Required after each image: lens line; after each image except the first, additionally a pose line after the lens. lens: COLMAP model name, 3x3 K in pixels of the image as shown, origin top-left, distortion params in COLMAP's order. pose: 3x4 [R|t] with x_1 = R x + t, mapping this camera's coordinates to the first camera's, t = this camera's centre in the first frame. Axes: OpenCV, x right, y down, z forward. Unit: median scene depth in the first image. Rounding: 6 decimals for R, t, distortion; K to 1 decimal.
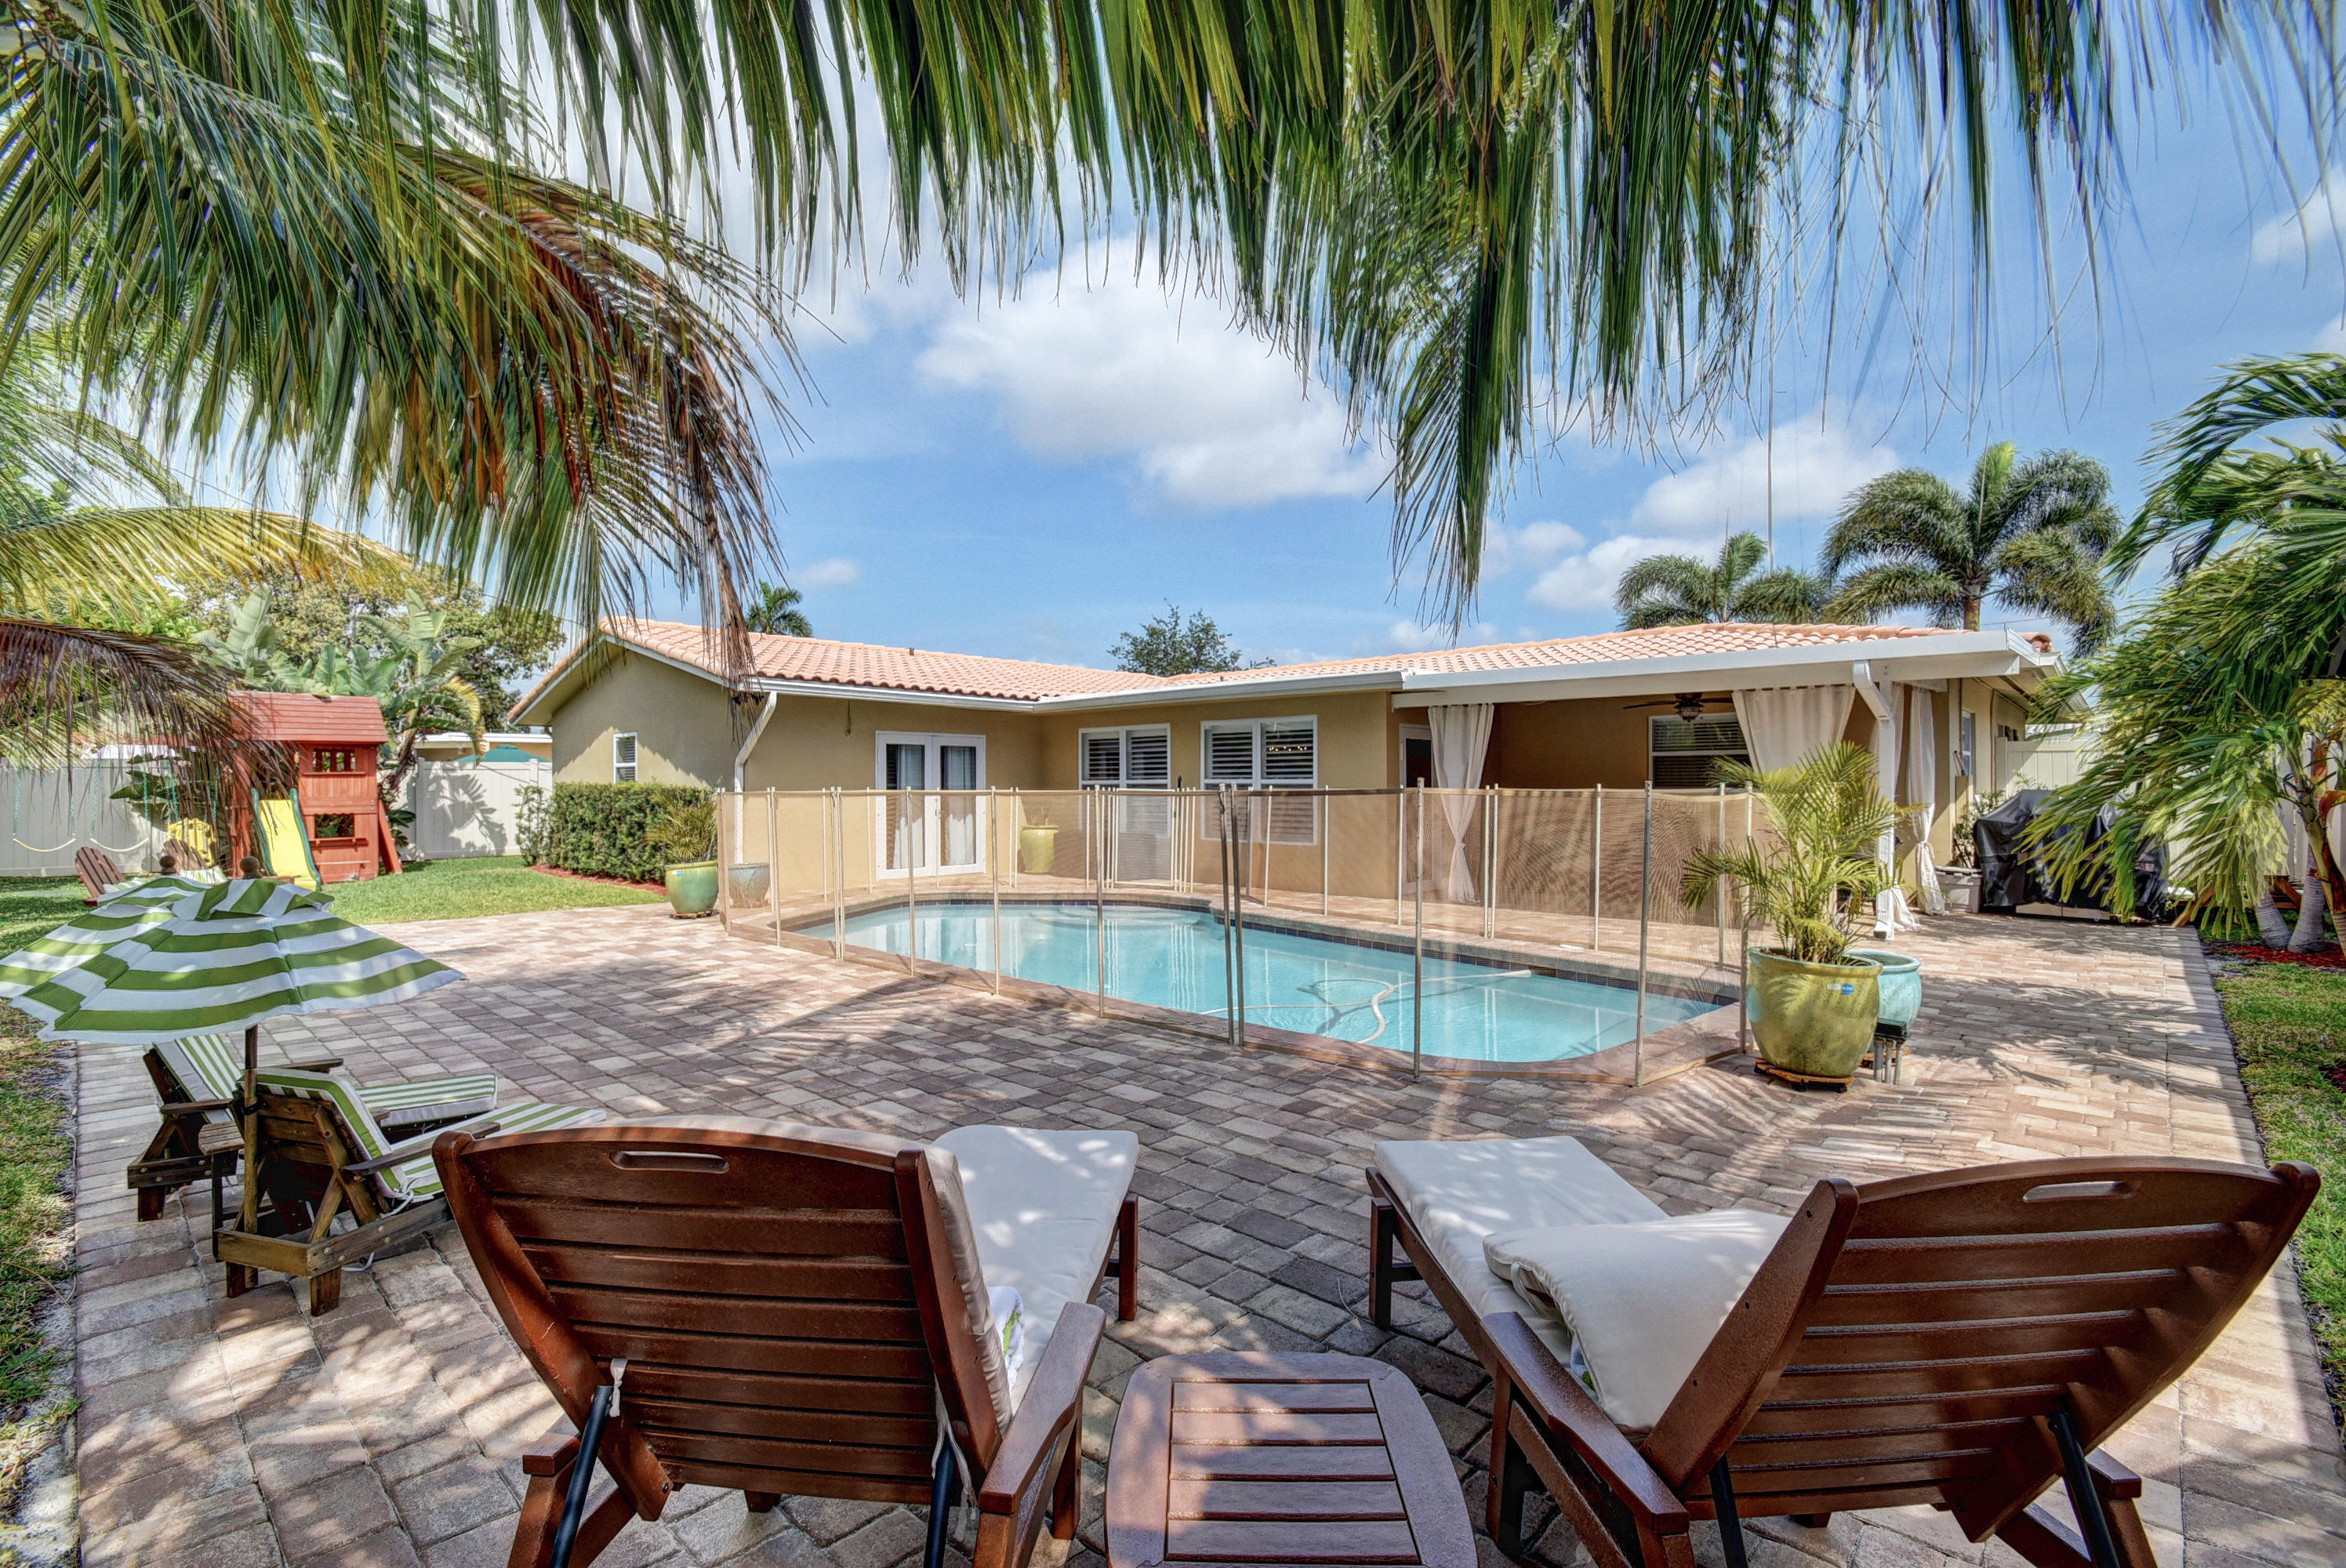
lens RADIAL K [[1032.4, 0, 1170.9], [0, 1032.4, 791.7], [0, 0, 1]] dist [0.007302, -0.012525]
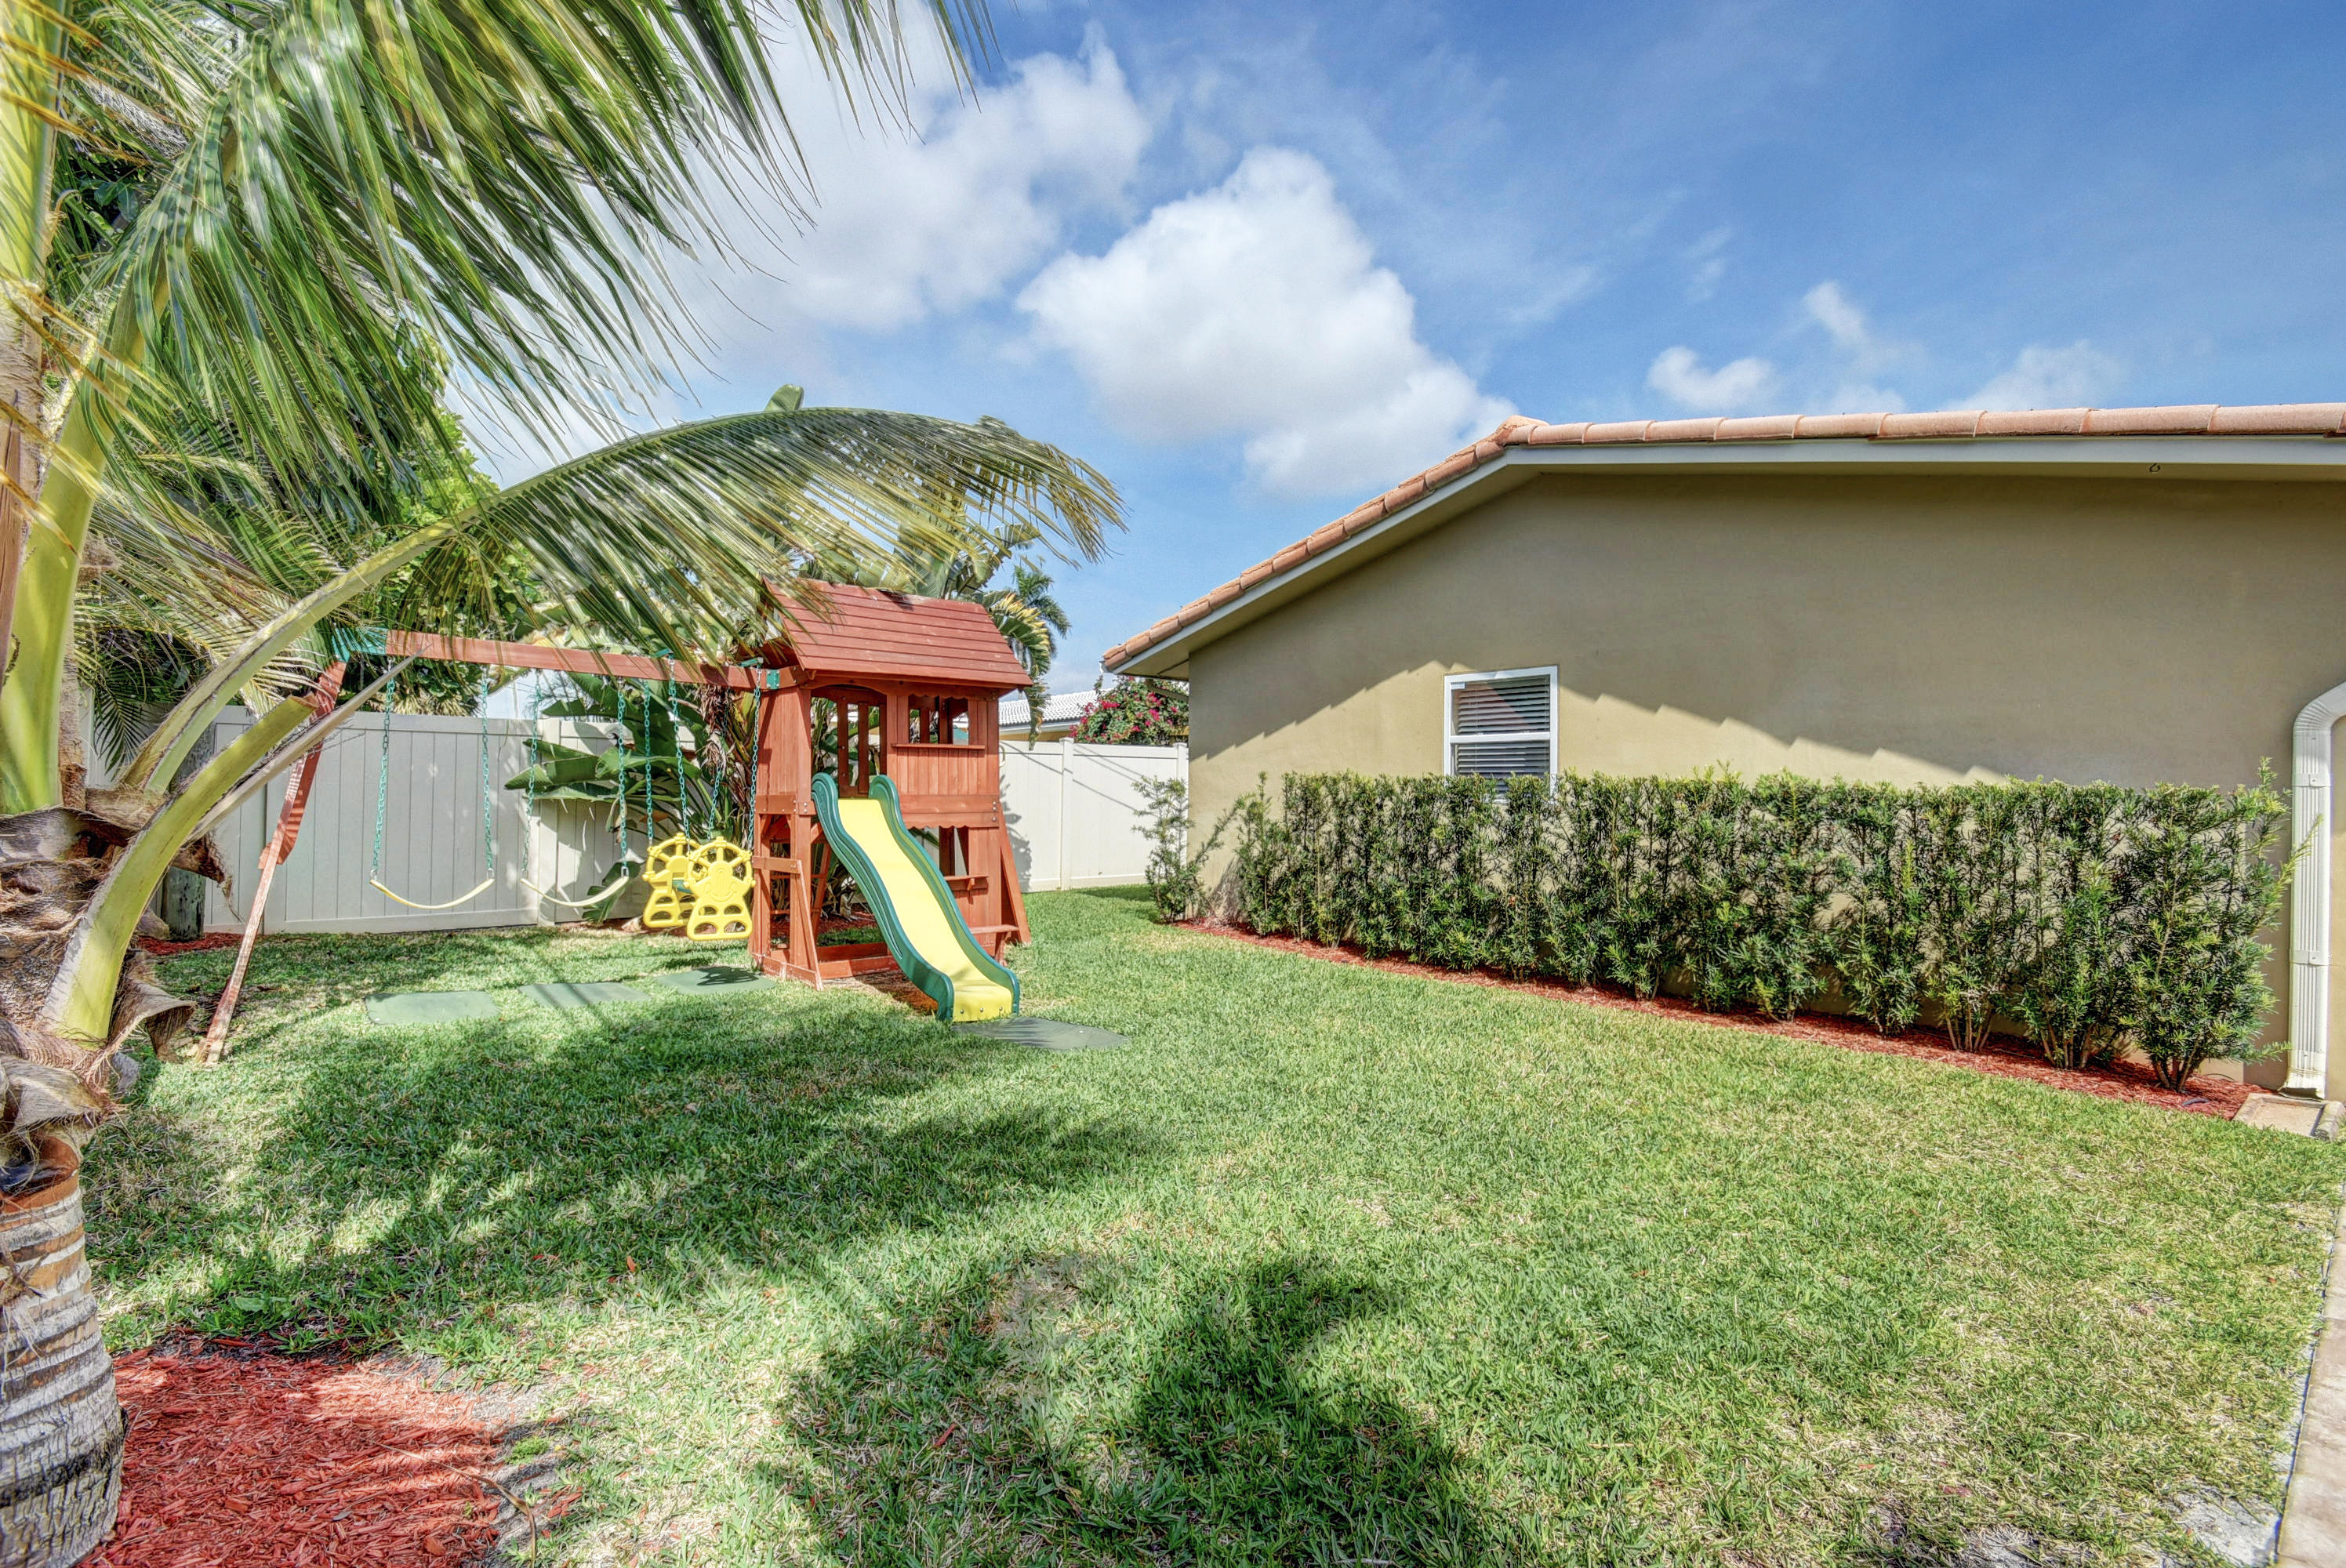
lens RADIAL K [[1032.4, 0, 1164.7], [0, 1032.4, 792.4], [0, 0, 1]] dist [0.007302, -0.012525]
pose [[0.989572, 0.014594, -0.143297, -0.646165], [-0.015063, 0.999884, -0.002188, 0.003234], [0.143249, 0.004324, 0.989677, 0.526944]]
